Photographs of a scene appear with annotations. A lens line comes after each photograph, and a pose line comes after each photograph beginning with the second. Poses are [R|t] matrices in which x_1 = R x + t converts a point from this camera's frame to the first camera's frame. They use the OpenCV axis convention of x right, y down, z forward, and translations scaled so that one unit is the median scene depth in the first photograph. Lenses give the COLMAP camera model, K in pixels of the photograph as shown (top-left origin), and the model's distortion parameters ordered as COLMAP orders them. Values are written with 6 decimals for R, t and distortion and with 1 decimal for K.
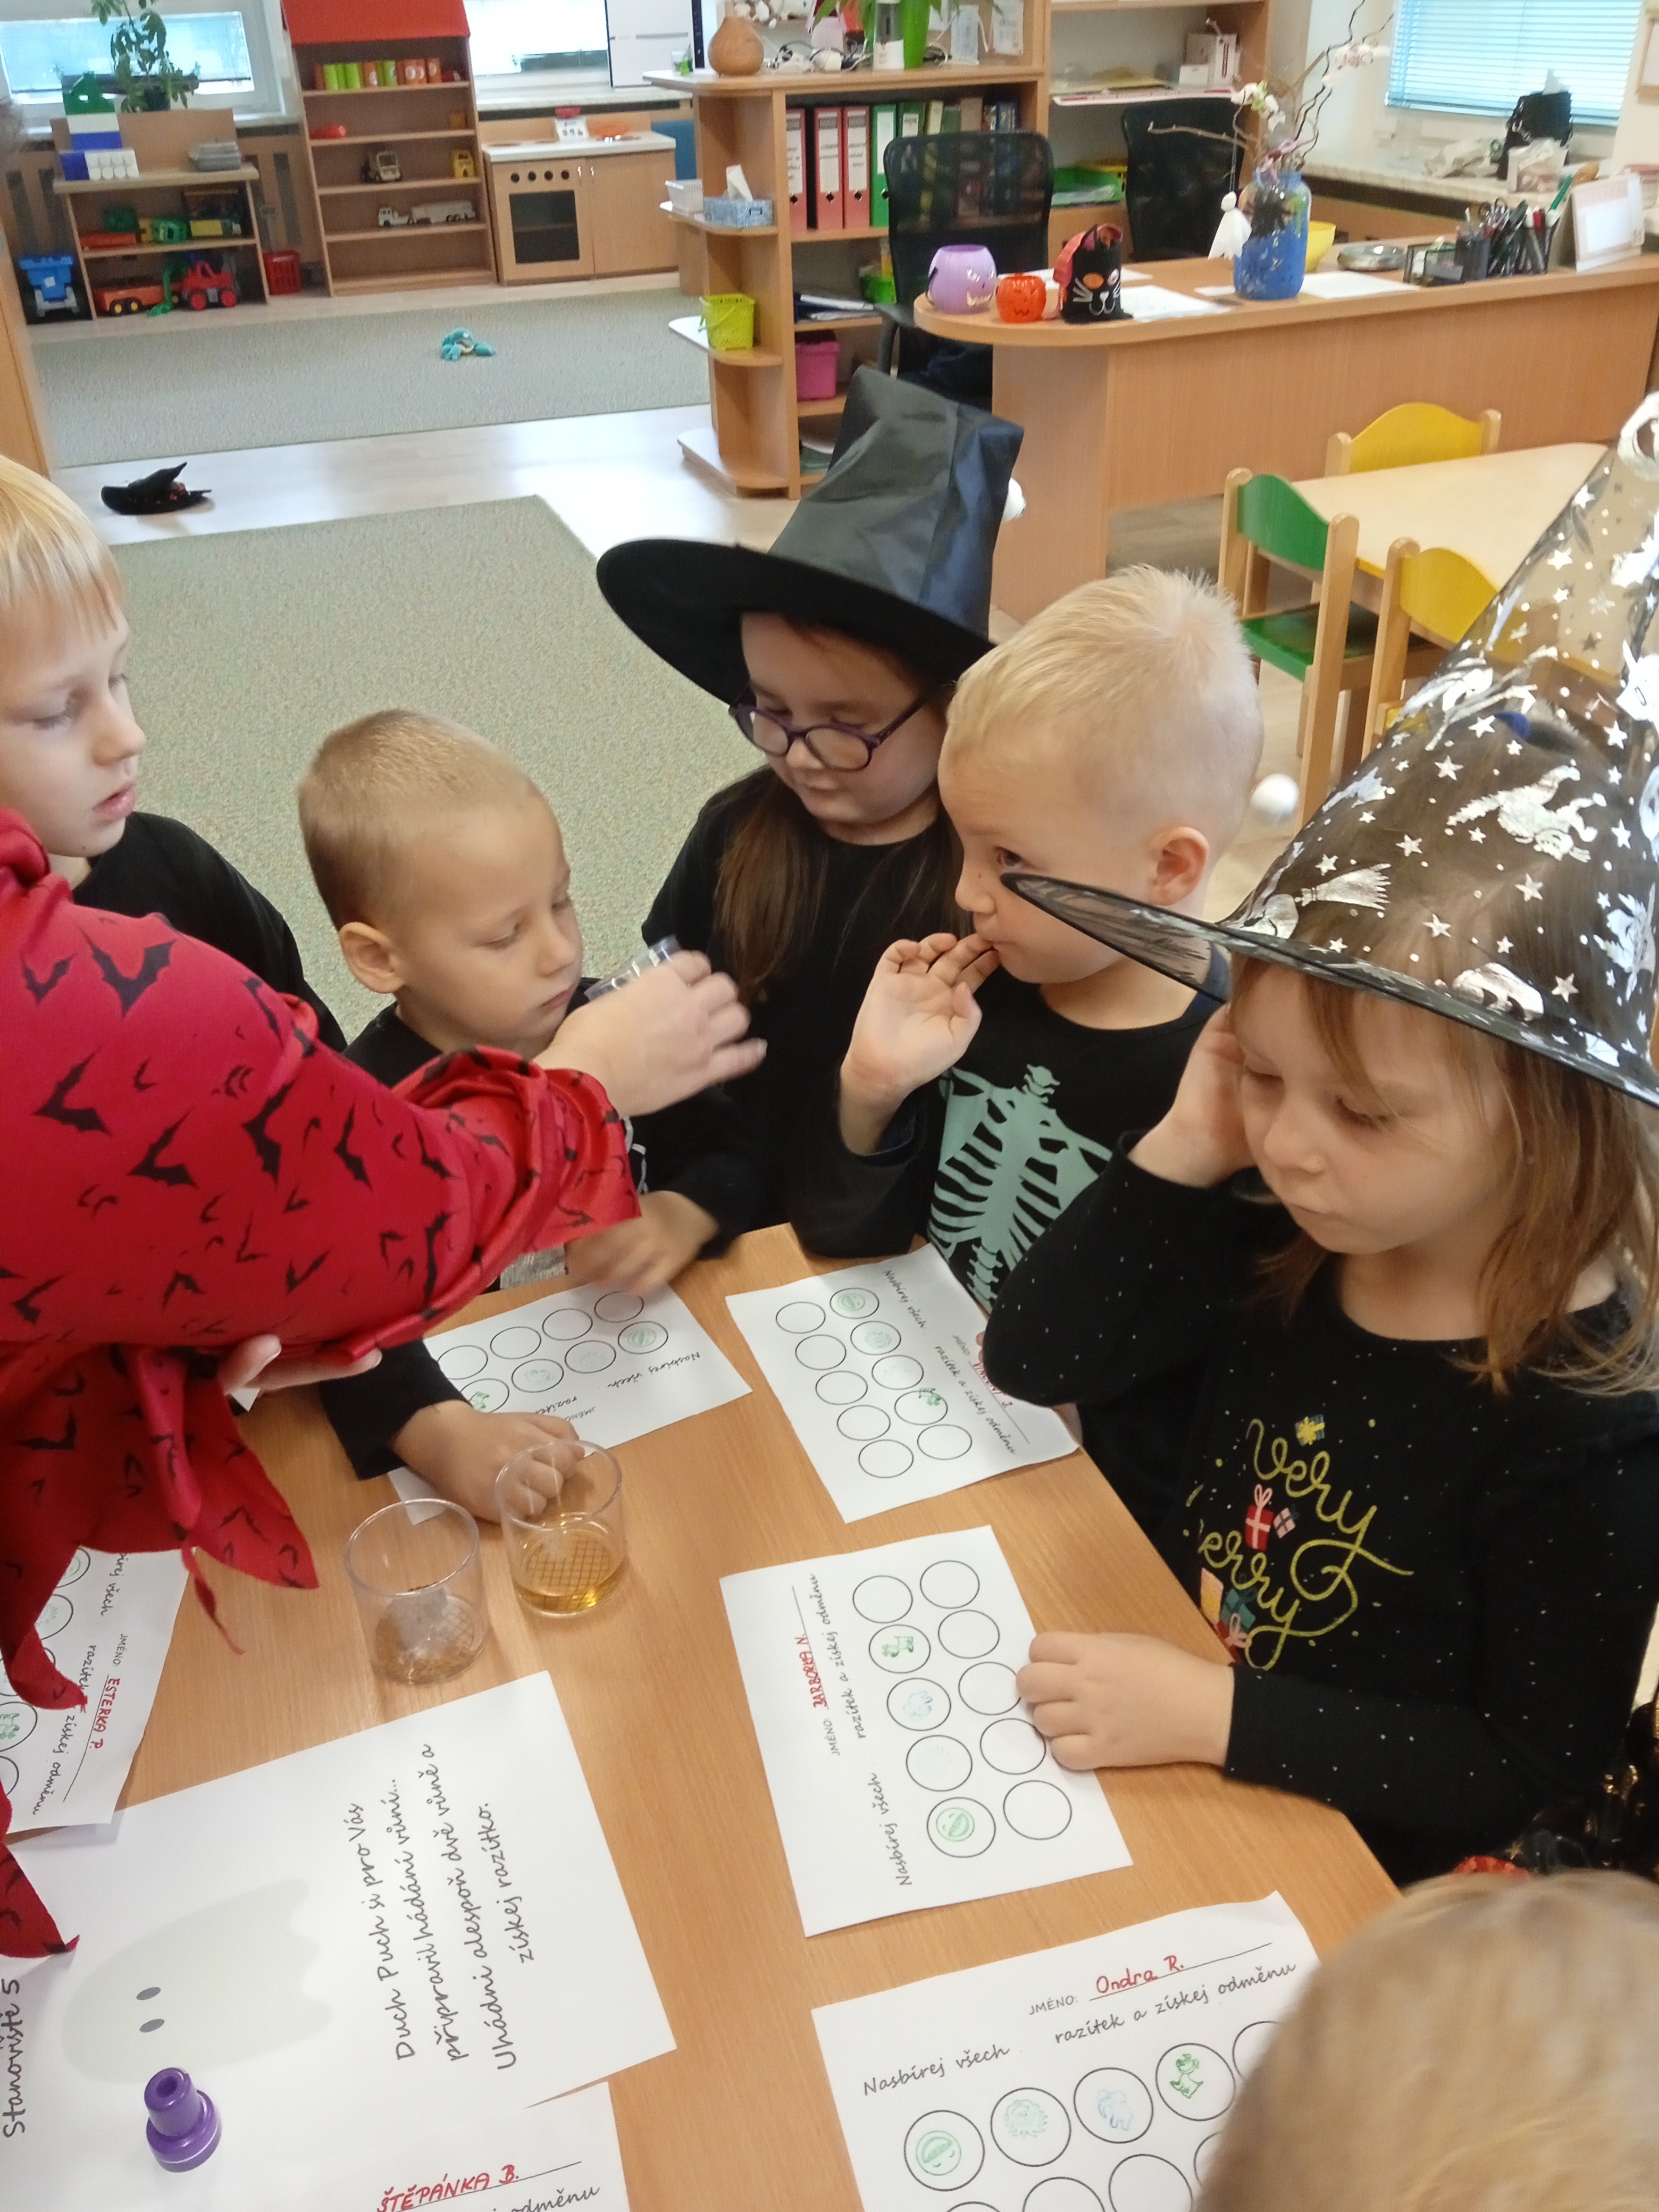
lens RADIAL K [[1761.4, 0, 829.5], [0, 1761.4, 1106.0], [0, 0, 1]] dist [-0.009508, -0.015495]
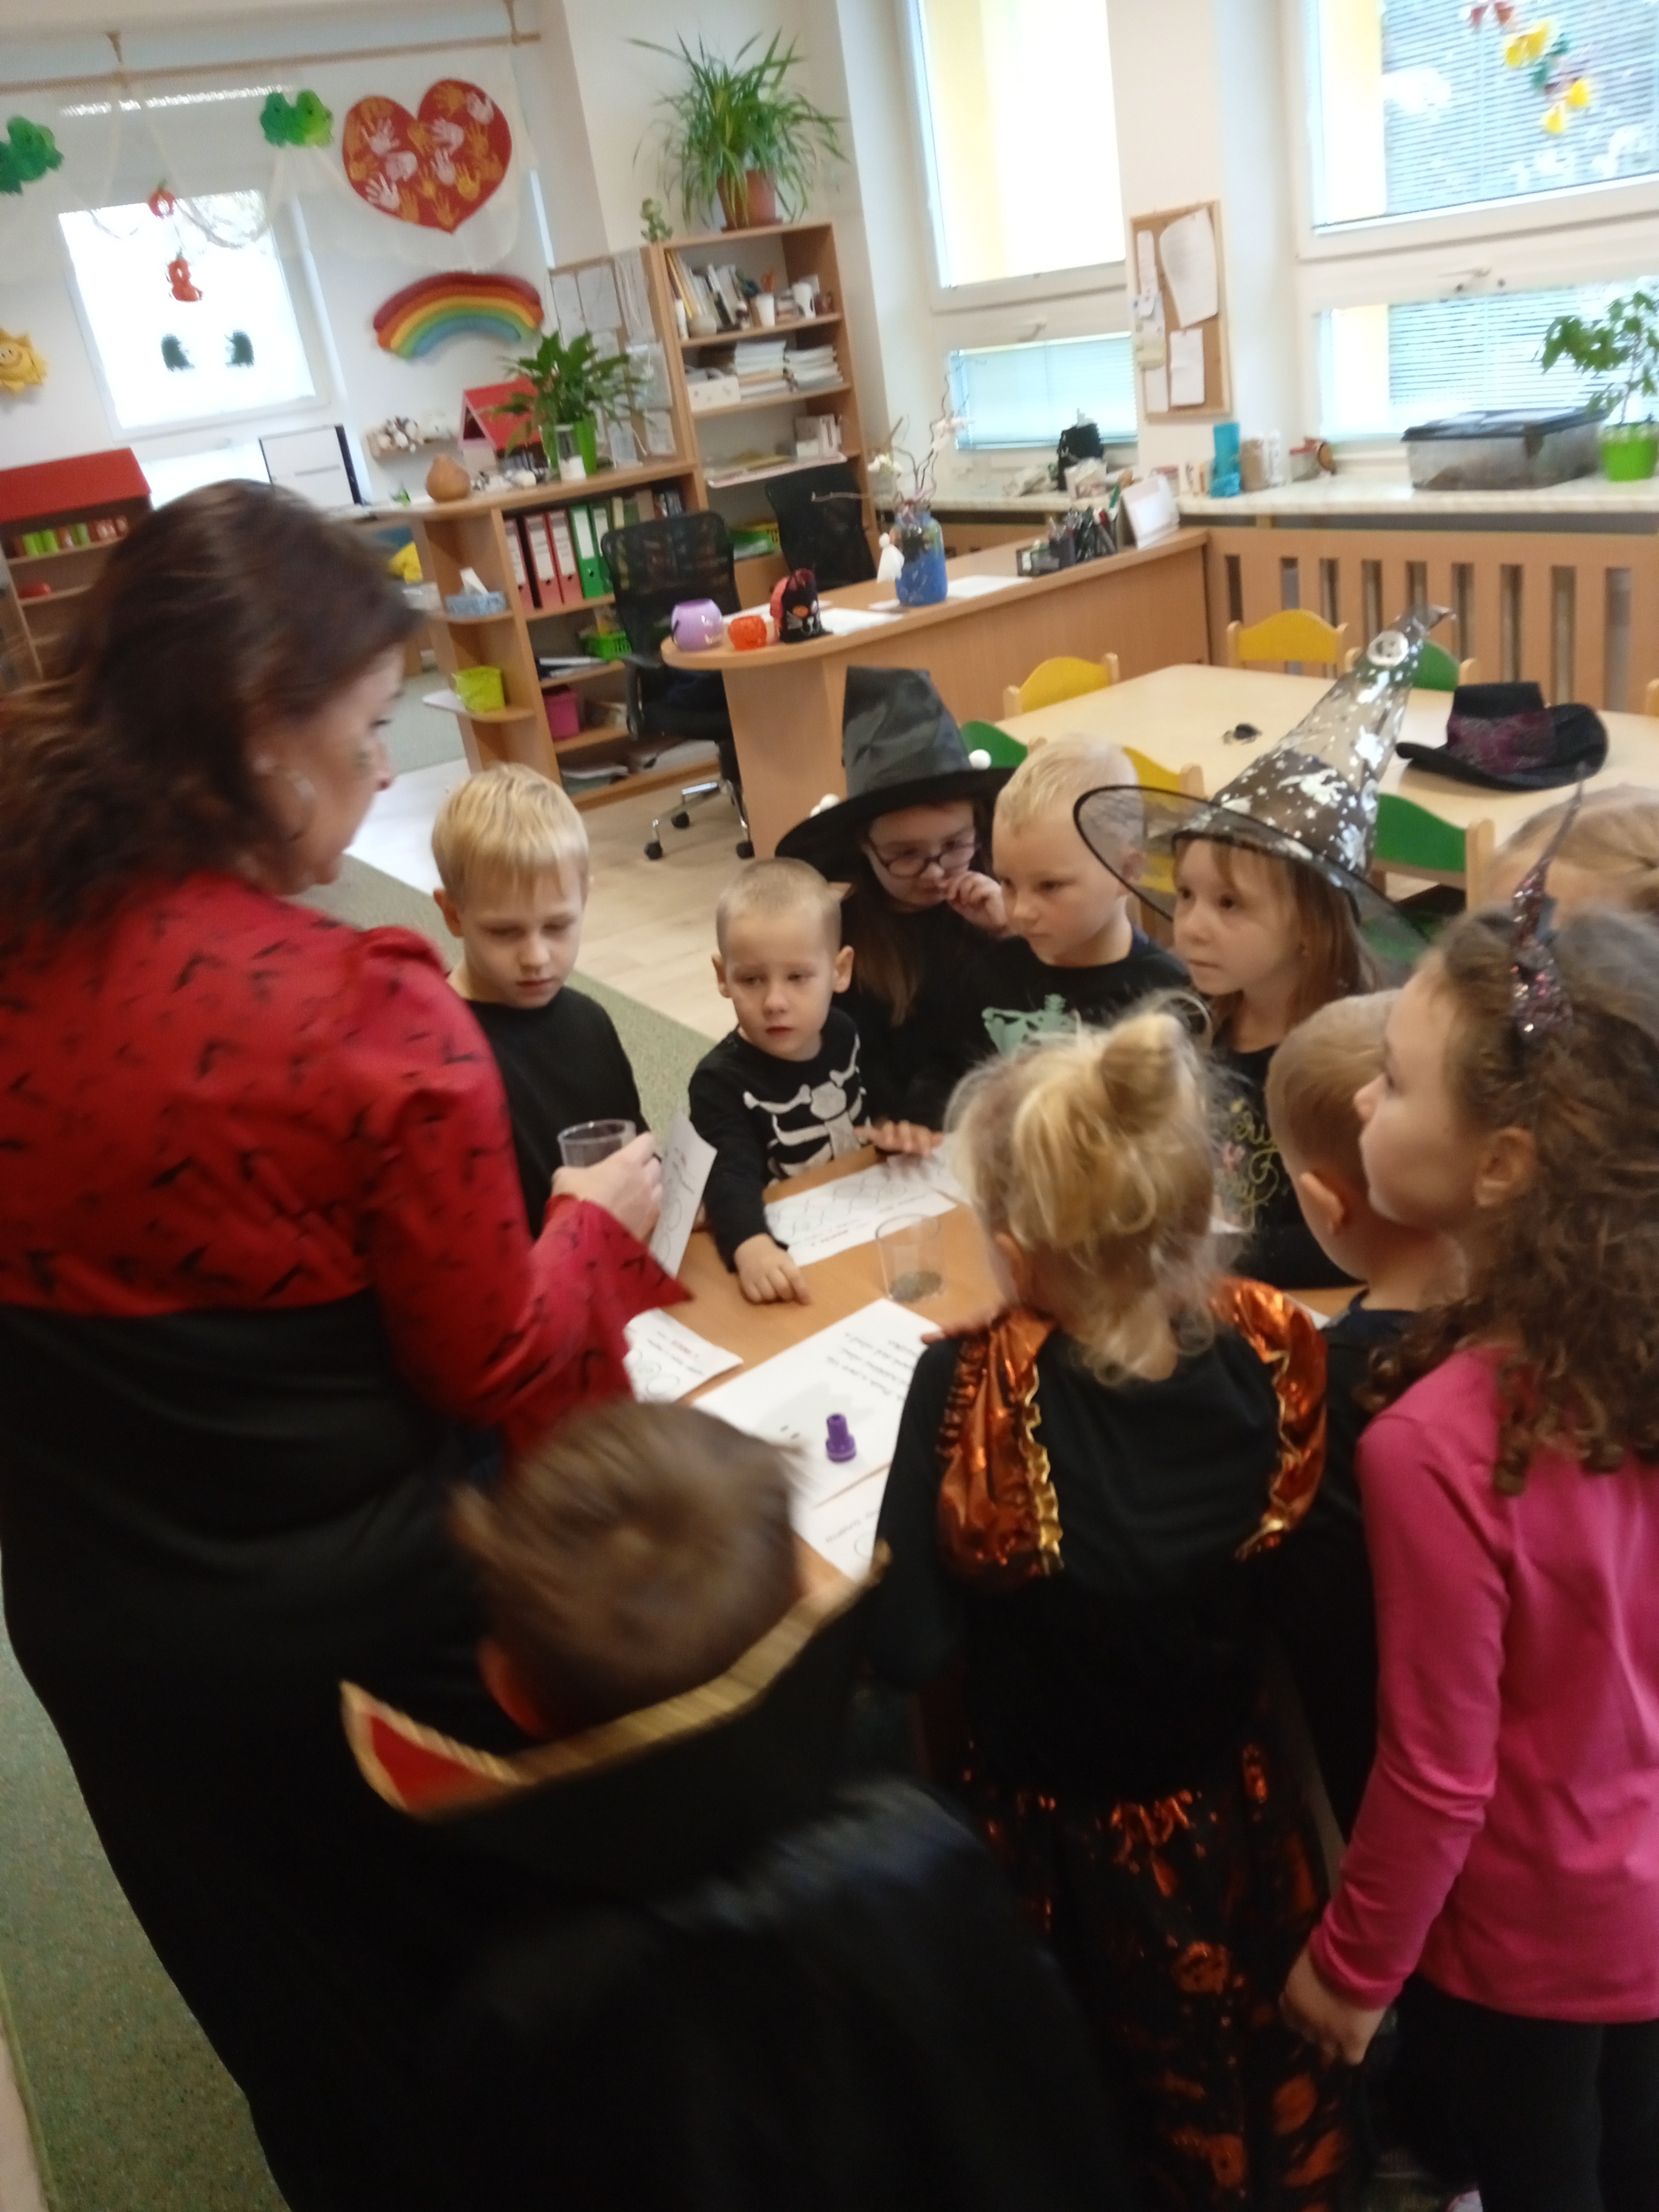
lens RADIAL K [[1789.9, 0, 829.5], [0, 1789.9, 1106.0], [0, 0, 1]] dist [0.010572, 0.004255]
pose [[0.963811, -0.199969, 0.176299, -0.105973], [0.227642, 0.961507, -0.153897, 0.075095], [-0.138738, 0.188461, 0.972232, -0.182596]]
